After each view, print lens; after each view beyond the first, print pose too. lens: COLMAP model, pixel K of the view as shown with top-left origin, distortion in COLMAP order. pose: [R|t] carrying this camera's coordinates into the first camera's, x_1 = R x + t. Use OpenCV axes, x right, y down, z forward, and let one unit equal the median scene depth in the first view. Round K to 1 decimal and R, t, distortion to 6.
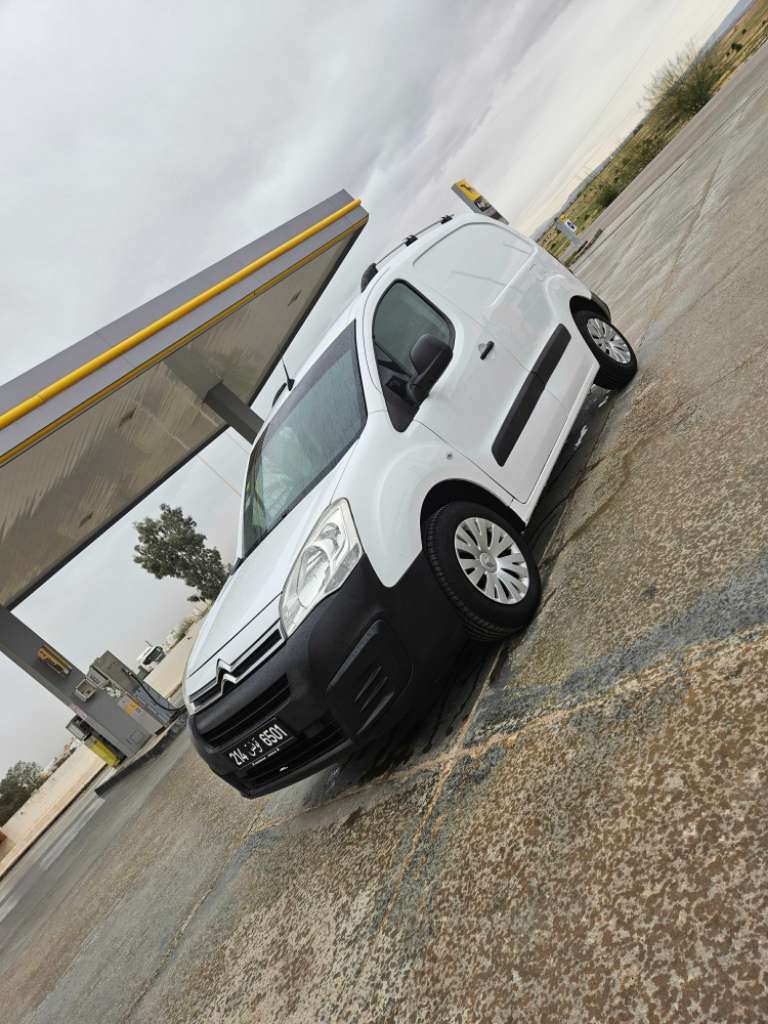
lens RADIAL K [[684.6, 0, 378.2], [0, 684.6, 502.7], [0, 0, 1]] dist [0.074046, -0.061802]
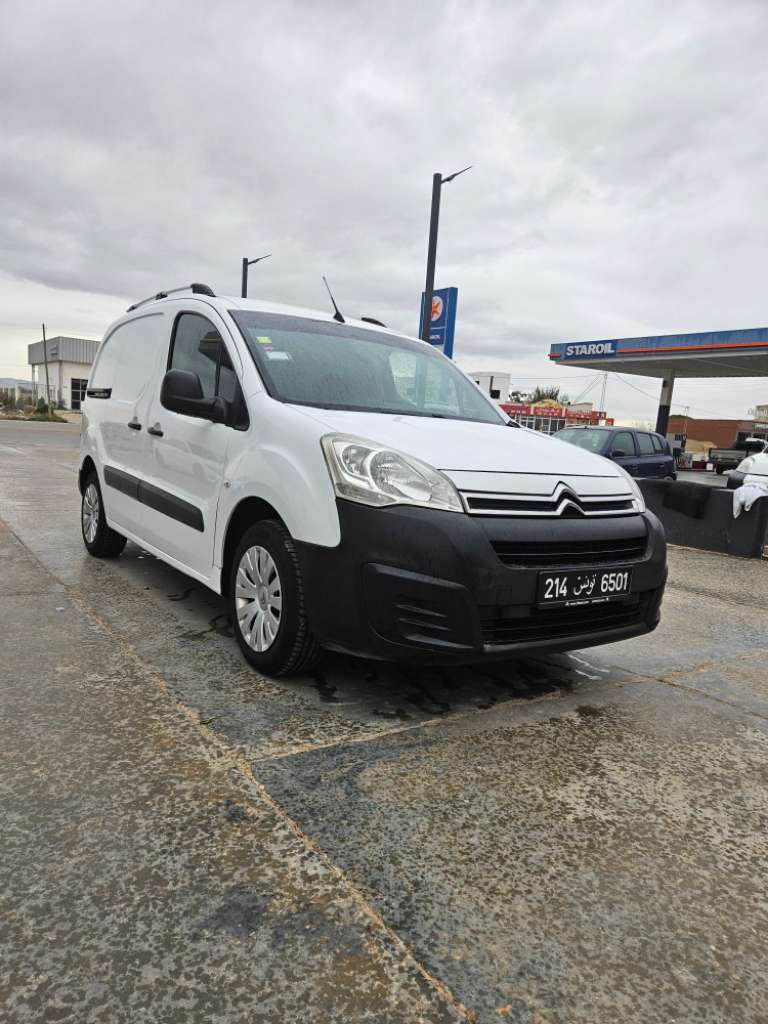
lens RADIAL K [[684.6, 0, 378.0], [0, 684.6, 516.4], [0, 0, 1]] dist [0.074046, -0.061802]
pose [[0.147276, 0.654260, 0.741790, -0.929040], [-0.157398, 0.755914, -0.635468, 0.895188], [-0.976491, -0.023167, 0.214308, 1.100455]]
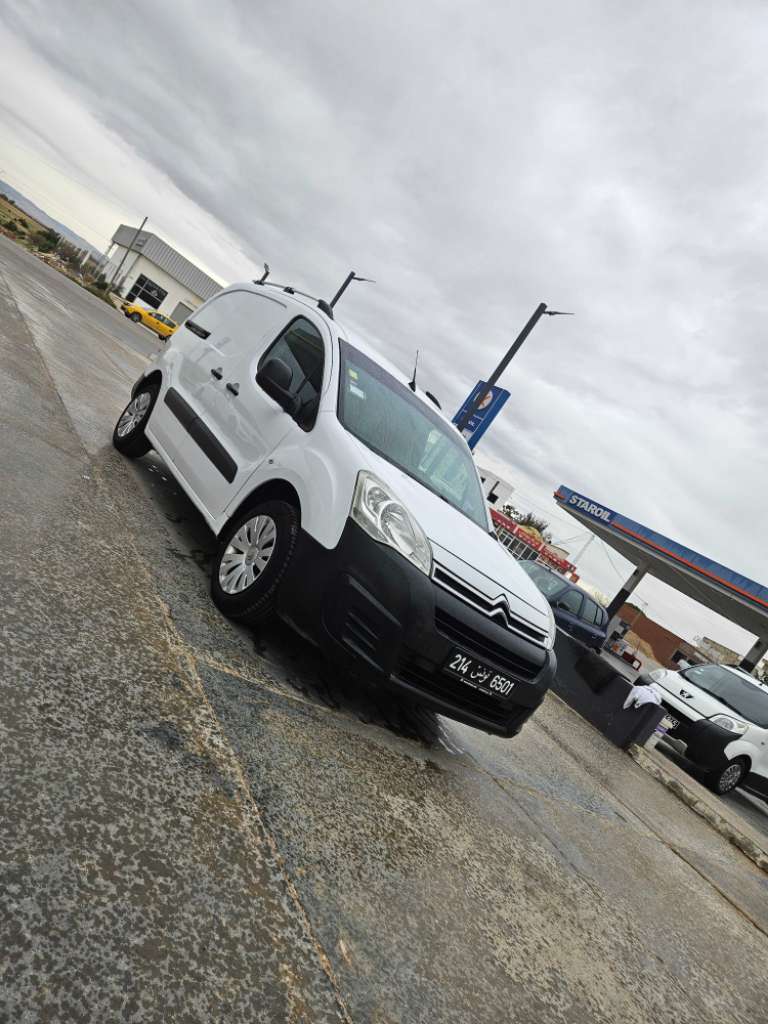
lens RADIAL K [[684.6, 0, 378.0], [0, 684.6, 498.4], [0, 0, 1]] dist [0.074046, -0.061802]
pose [[-0.250839, 0.685858, 0.683138, -1.100298], [-0.473079, 0.528834, -0.704649, 1.078353], [-0.844556, -0.499932, 0.191813, 1.098683]]
